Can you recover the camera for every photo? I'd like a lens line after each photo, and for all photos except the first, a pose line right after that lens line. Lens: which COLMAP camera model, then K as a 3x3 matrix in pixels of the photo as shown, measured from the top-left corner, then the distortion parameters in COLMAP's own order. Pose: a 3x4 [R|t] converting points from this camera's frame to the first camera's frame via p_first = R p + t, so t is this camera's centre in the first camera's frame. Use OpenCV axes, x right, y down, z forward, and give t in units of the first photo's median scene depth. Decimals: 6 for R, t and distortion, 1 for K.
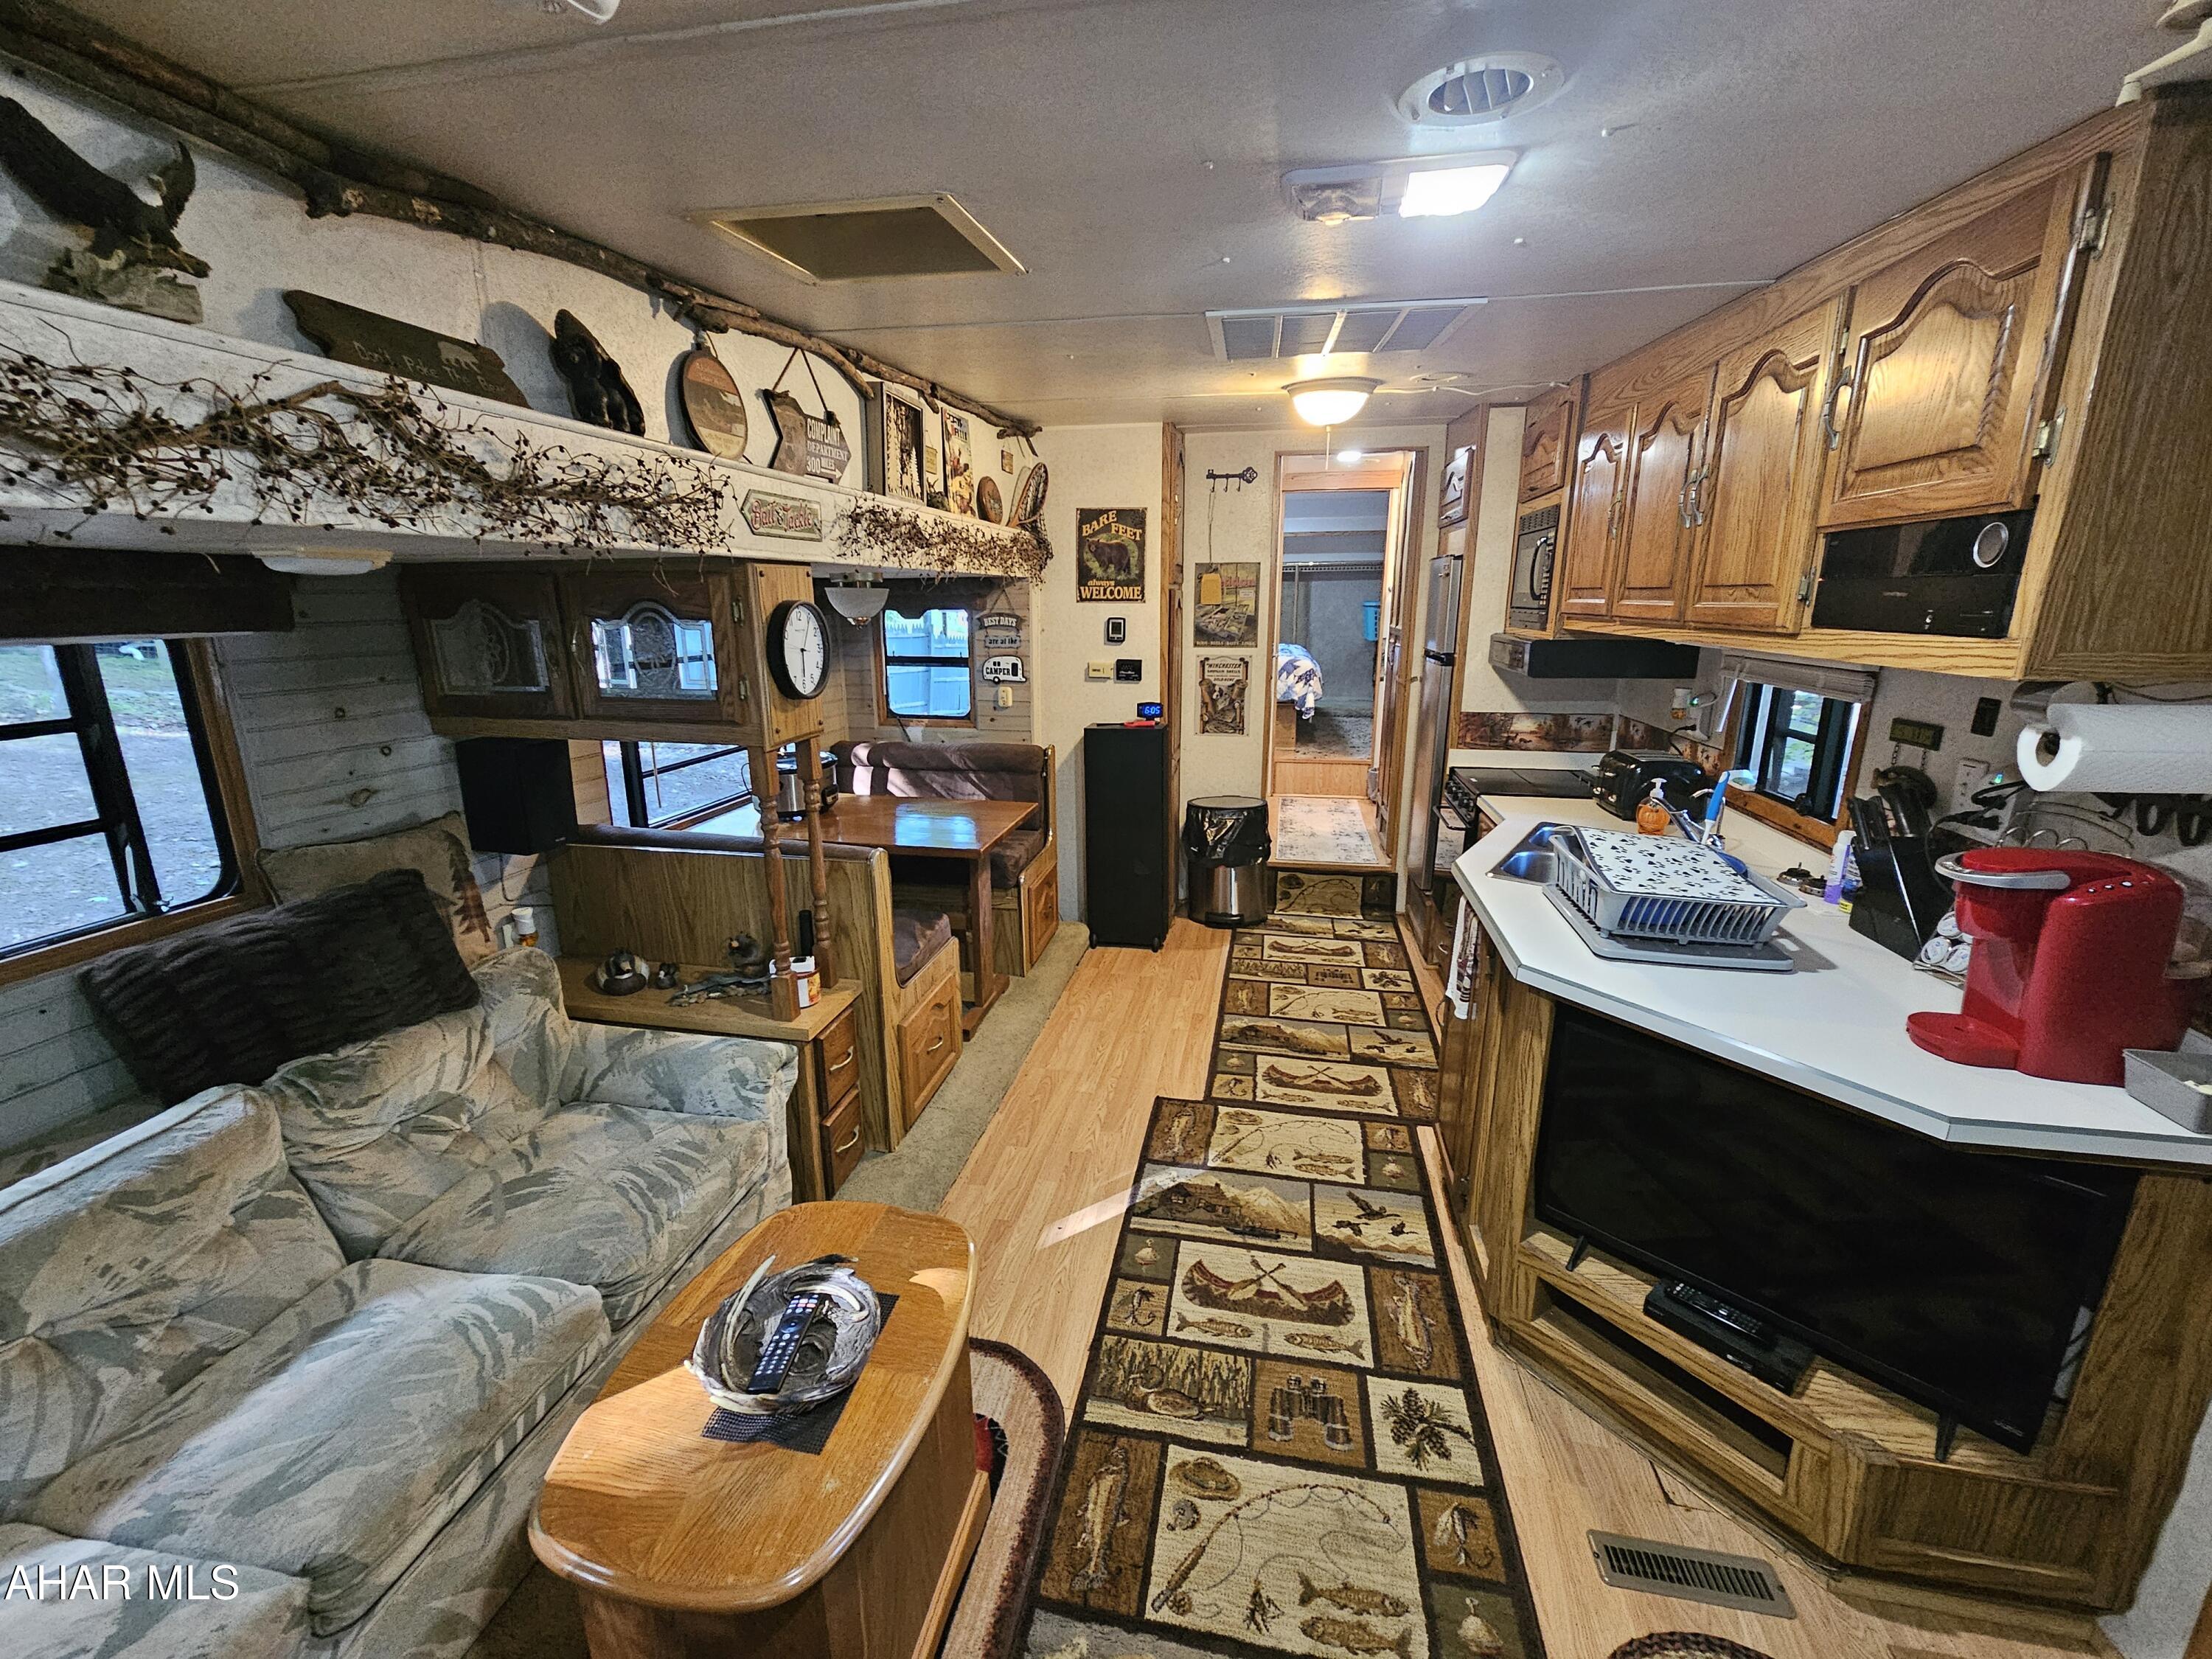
lens RADIAL K [[906.6, 0, 1107.9], [0, 906.6, 833.1], [0, 0, 1]] dist [-0.001380, -0.001239]
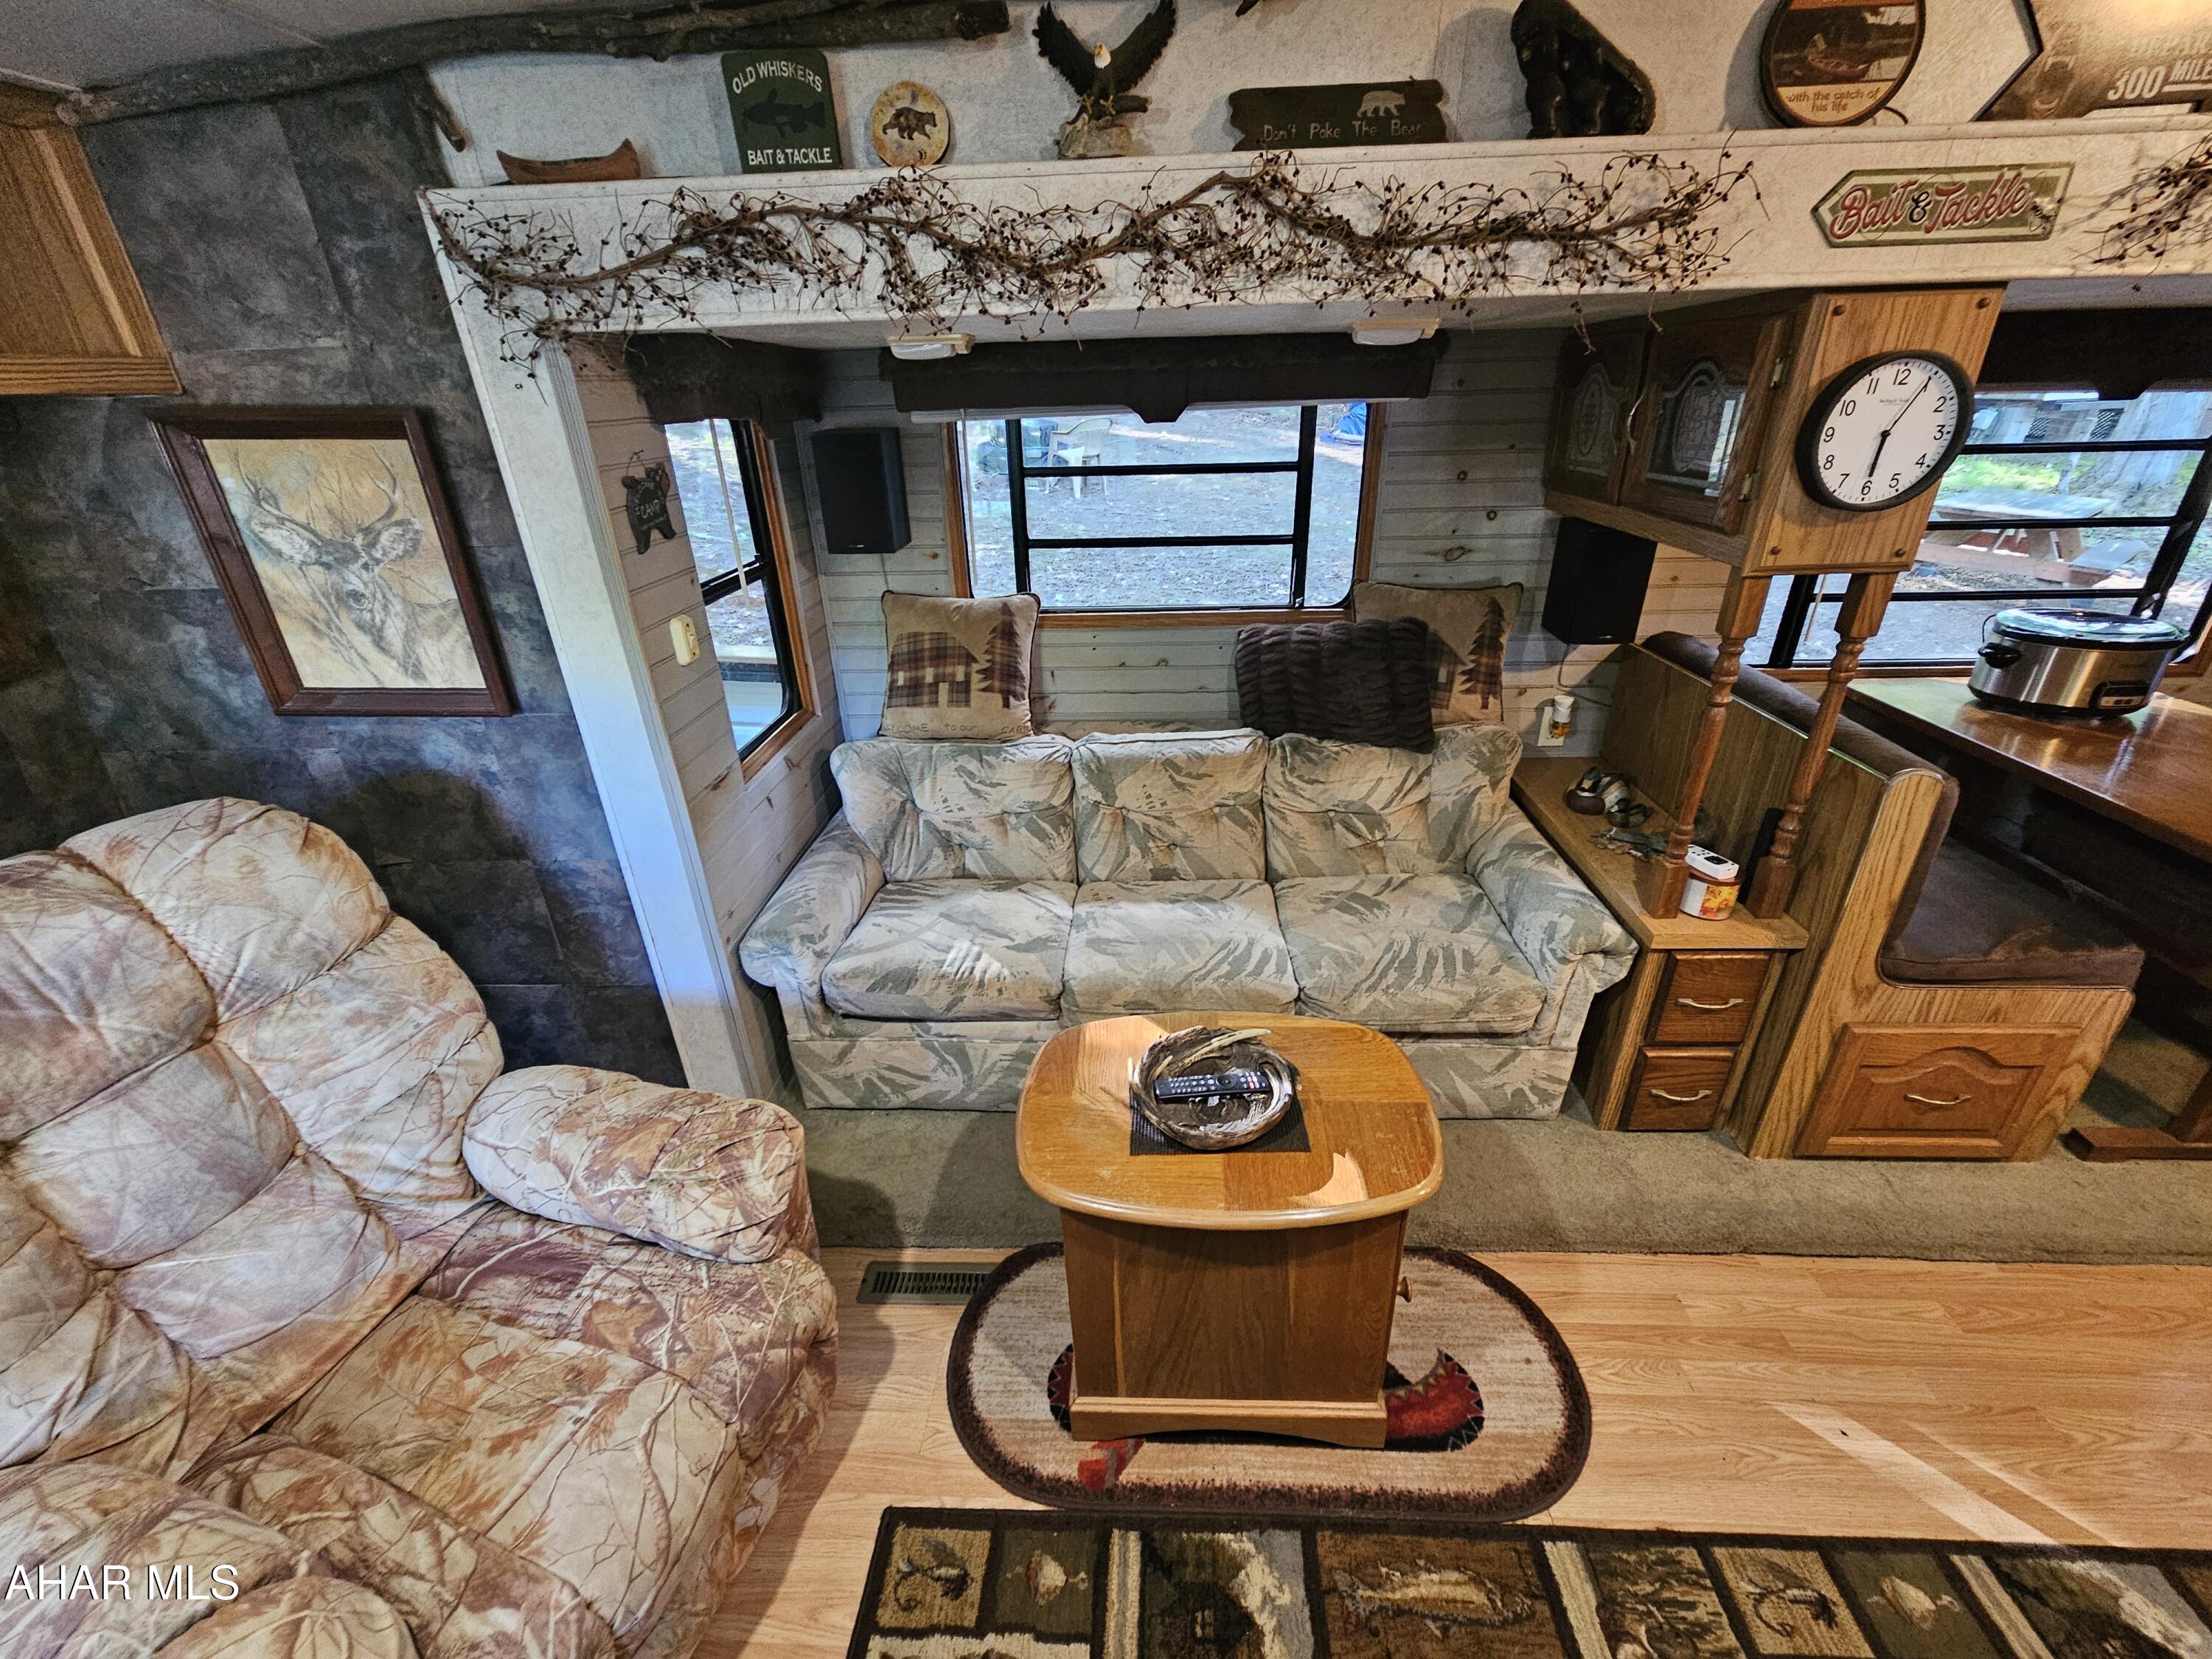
lens RADIAL K [[906.6, 0, 1111.8], [0, 906.6, 834.2], [0, 0, 1]] dist [-0.001380, -0.001239]
pose [[0.140468, 0.428740, -0.892441, 0.301240], [-0.223159, 0.891893, 0.393352, -0.077195], [0.964608, 0.143903, 0.220960, 0.363602]]
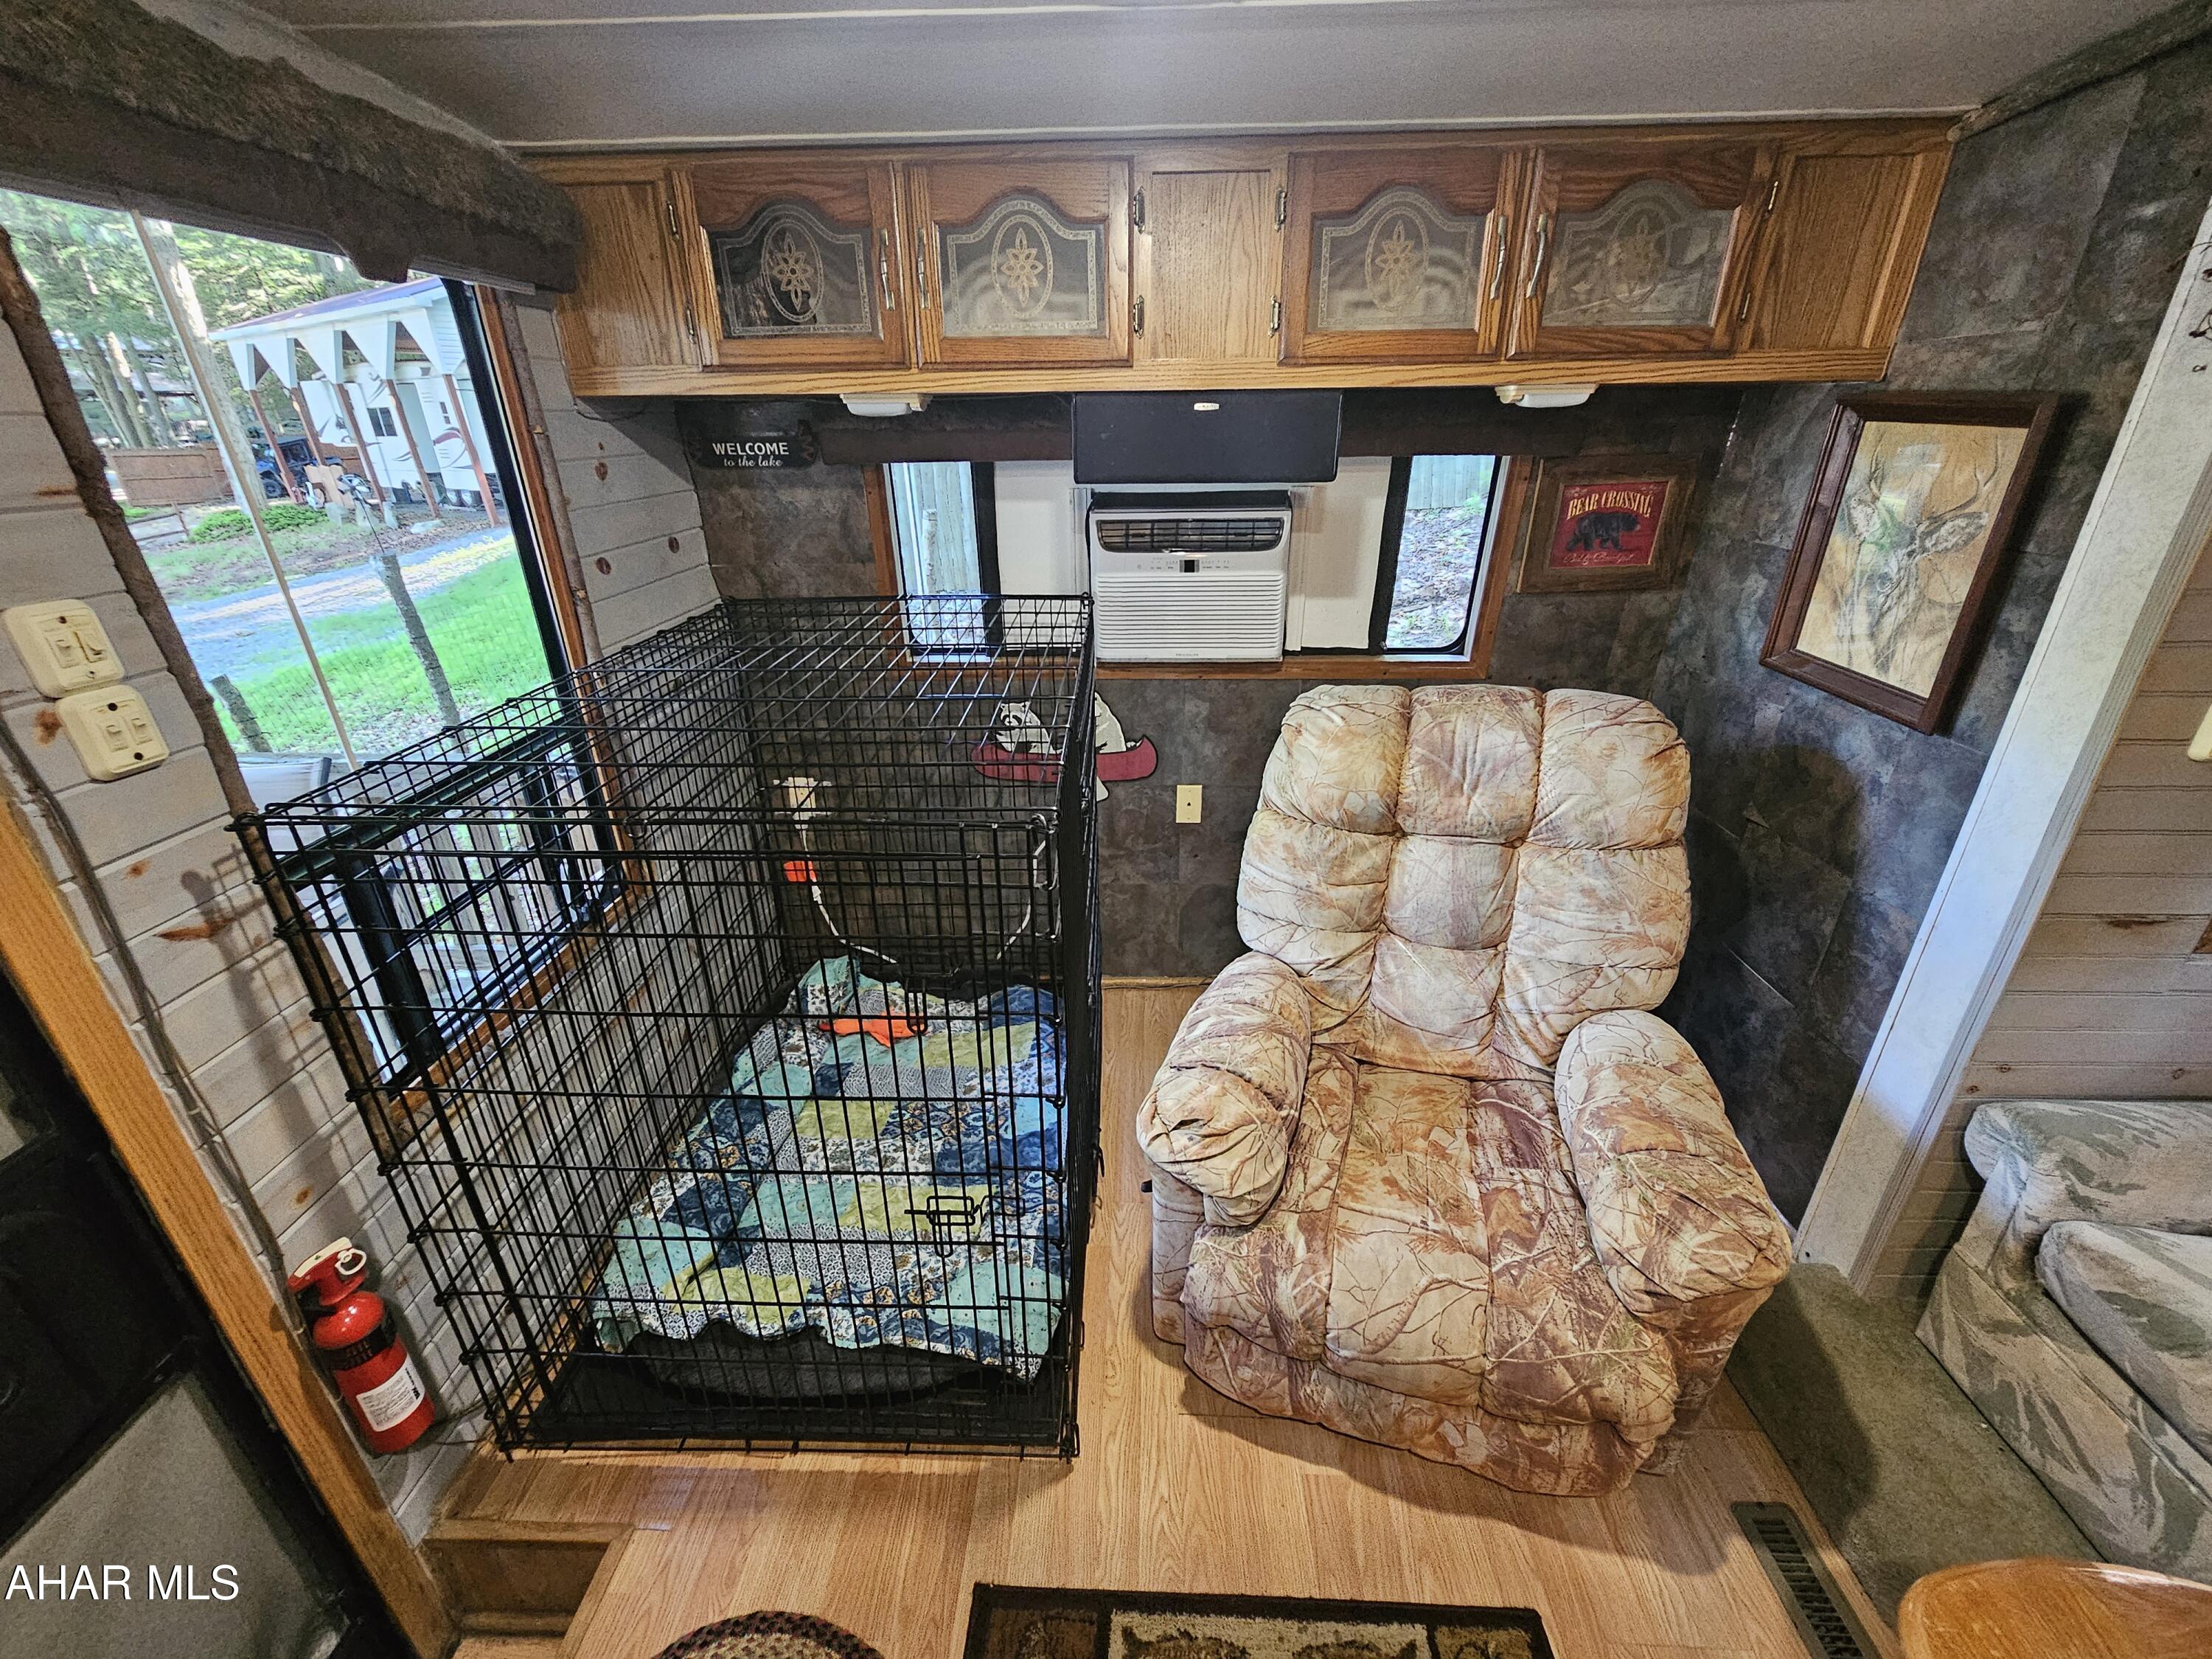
lens RADIAL K [[906.6, 0, 1101.9], [0, 906.6, 830.5], [0, 0, 1]] dist [-0.001380, -0.001239]
pose [[-0.989407, 0.069101, -0.127671, 0.220176], [-0.026159, 0.780188, 0.624998, -0.114589], [0.142795, 0.621717, -0.770115, 0.529632]]
